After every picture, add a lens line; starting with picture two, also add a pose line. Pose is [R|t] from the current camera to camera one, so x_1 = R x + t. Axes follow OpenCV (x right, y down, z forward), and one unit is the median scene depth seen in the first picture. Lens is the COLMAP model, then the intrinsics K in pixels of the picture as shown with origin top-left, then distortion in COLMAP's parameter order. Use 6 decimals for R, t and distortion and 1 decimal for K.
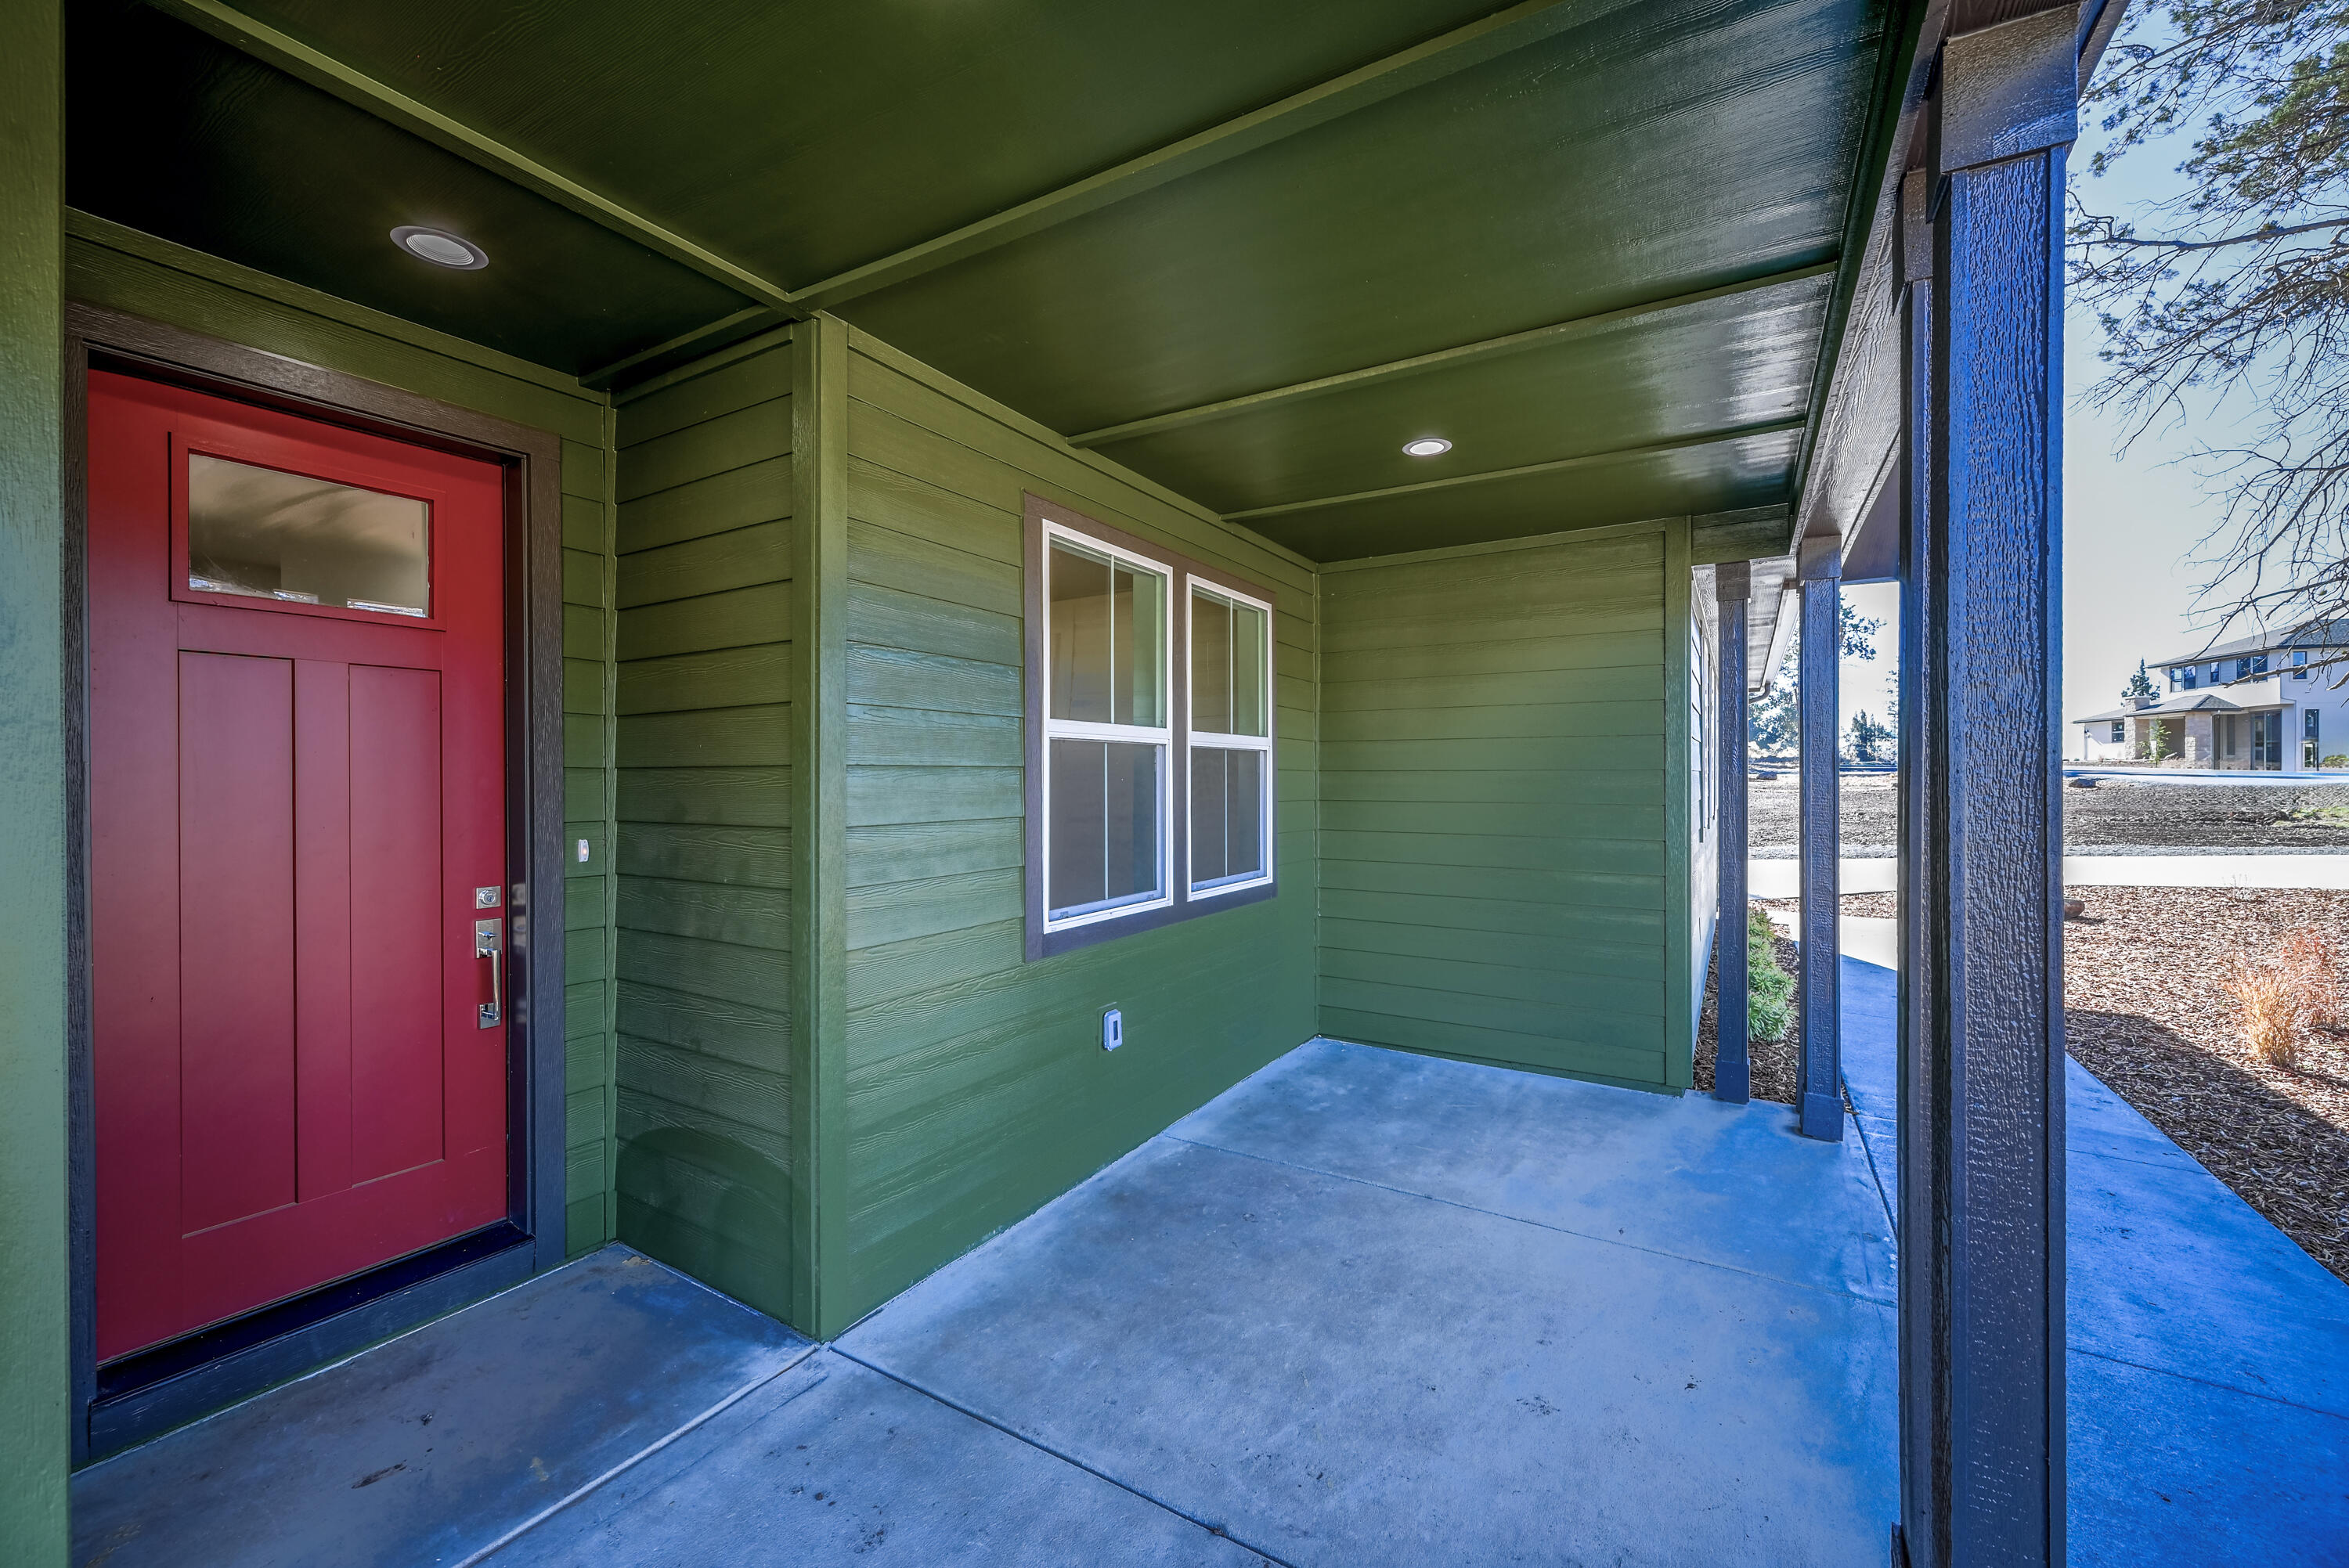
lens RADIAL K [[936.9, 0, 1173.0], [0, 936.9, 773.3], [0, 0, 1]] dist [0.000773, 0.000192]
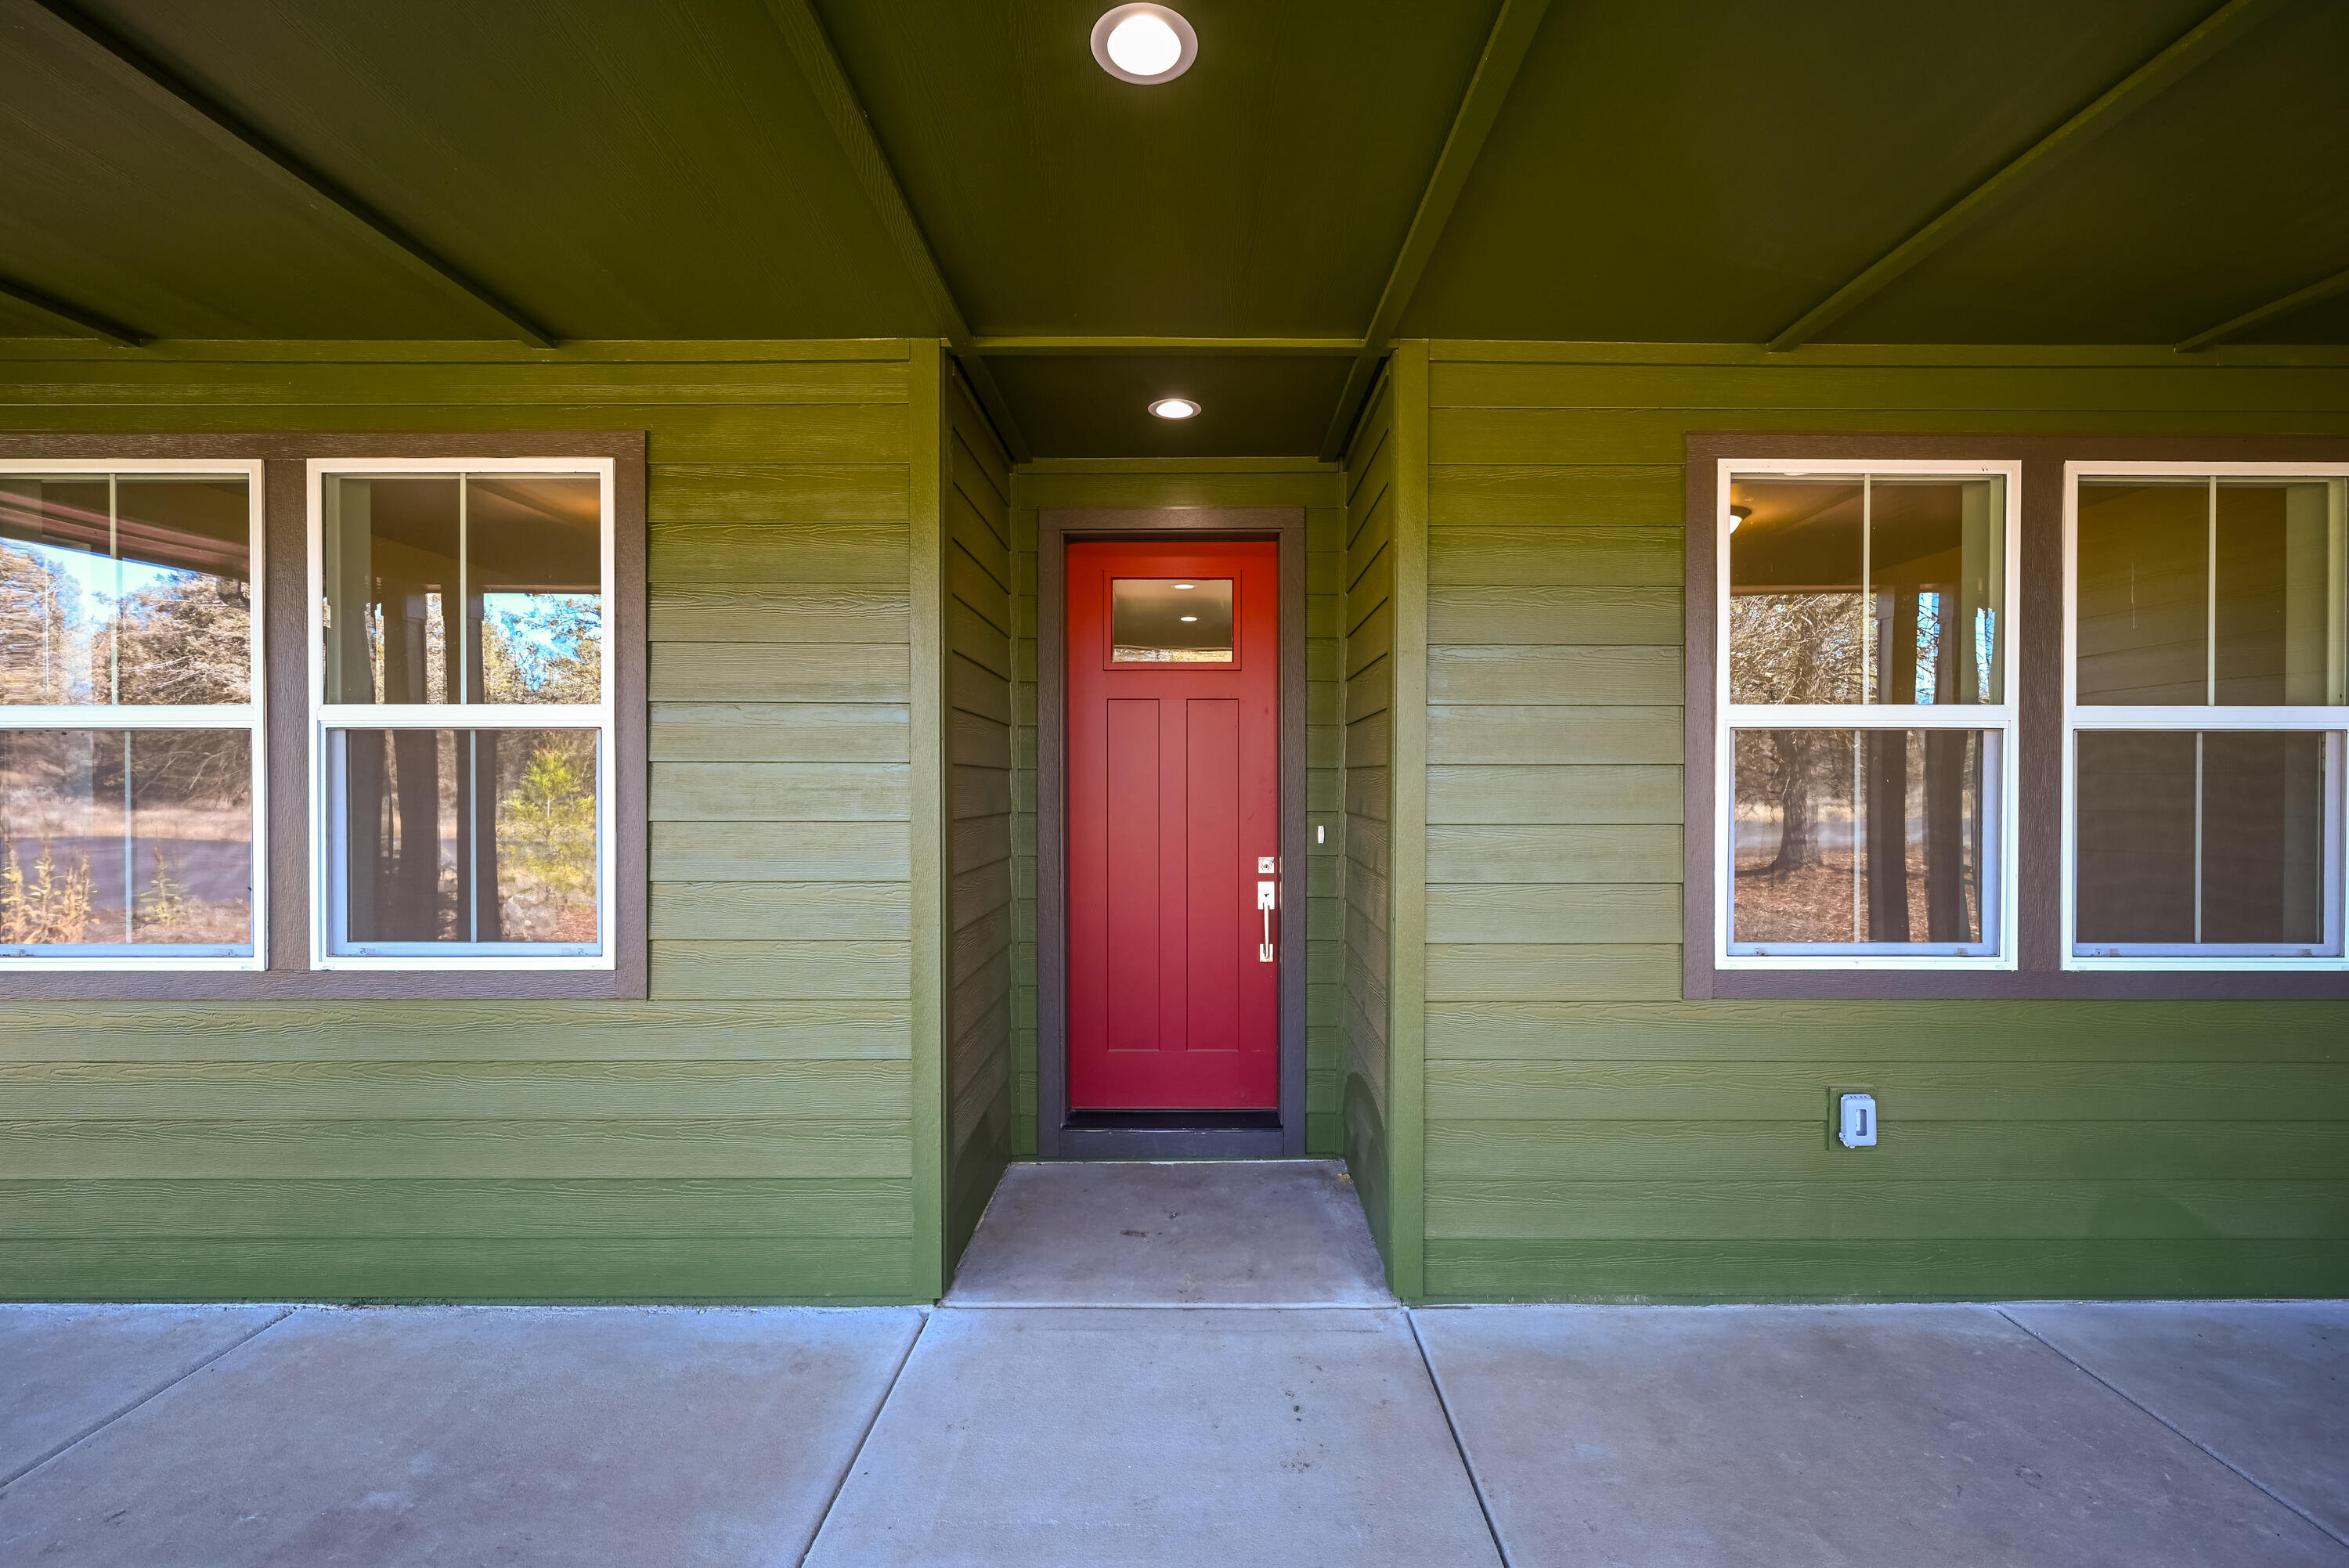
lens RADIAL K [[936.9, 0, 1173.0], [0, 936.9, 773.3], [0, 0, 1]] dist [0.000773, 0.000192]
pose [[0.513864, -0.000845, -0.857871, 0.351035], [0.001464, 0.999999, -0.000108, 0.000708], [0.857870, -0.001201, 0.513865, 0.194388]]
